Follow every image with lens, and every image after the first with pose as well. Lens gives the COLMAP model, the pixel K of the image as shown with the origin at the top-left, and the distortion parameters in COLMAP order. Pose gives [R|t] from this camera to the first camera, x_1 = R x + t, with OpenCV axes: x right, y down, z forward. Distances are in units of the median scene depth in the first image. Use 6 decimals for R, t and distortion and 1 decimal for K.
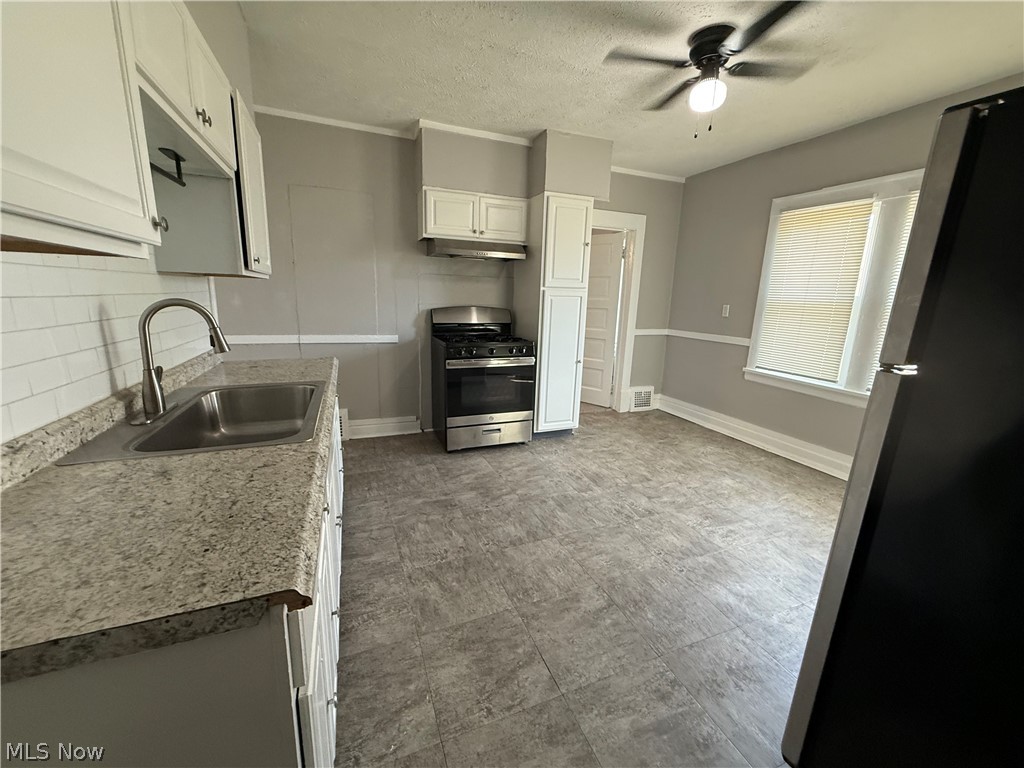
lens RADIAL K [[408.5, 0, 509.8], [0, 408.5, 383.4], [0, 0, 1]] dist [0.001350, -0.000110]
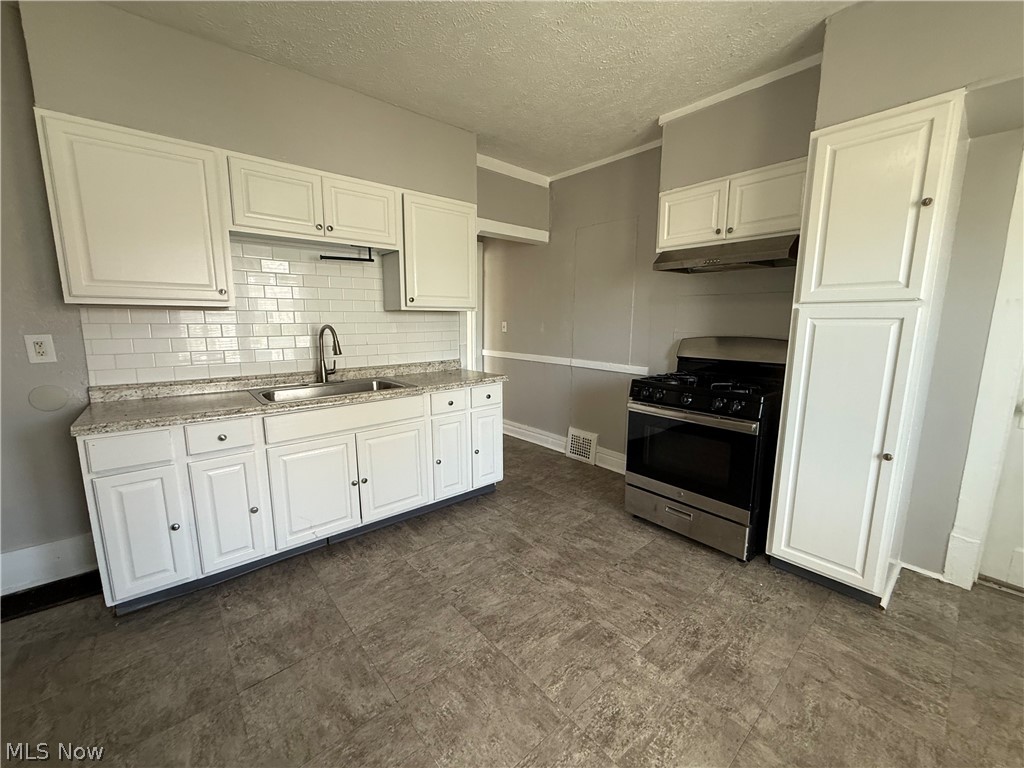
lens RADIAL K [[408.5, 0, 509.8], [0, 408.5, 383.4], [0, 0, 1]] dist [0.001350, -0.000110]
pose [[0.318526, 0.123689, -0.939810, 0.530261], [-0.194177, 0.978940, 0.063028, -0.093850], [0.927813, 0.162414, 0.335835, 0.499416]]
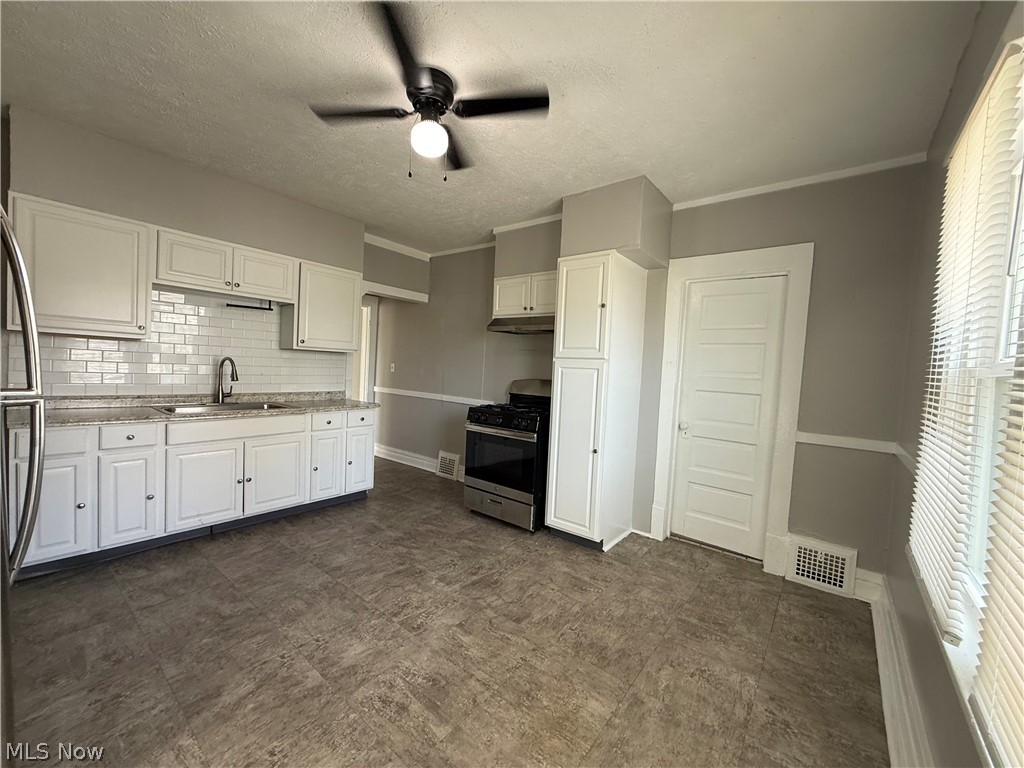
lens RADIAL K [[408.5, 0, 509.8], [0, 408.5, 383.4], [0, 0, 1]] dist [0.001350, -0.000110]
pose [[0.493363, 0.031288, -0.869261, 0.873187], [-0.217952, 0.971919, -0.088719, -0.085771], [0.842075, 0.233228, 0.486328, 0.528670]]
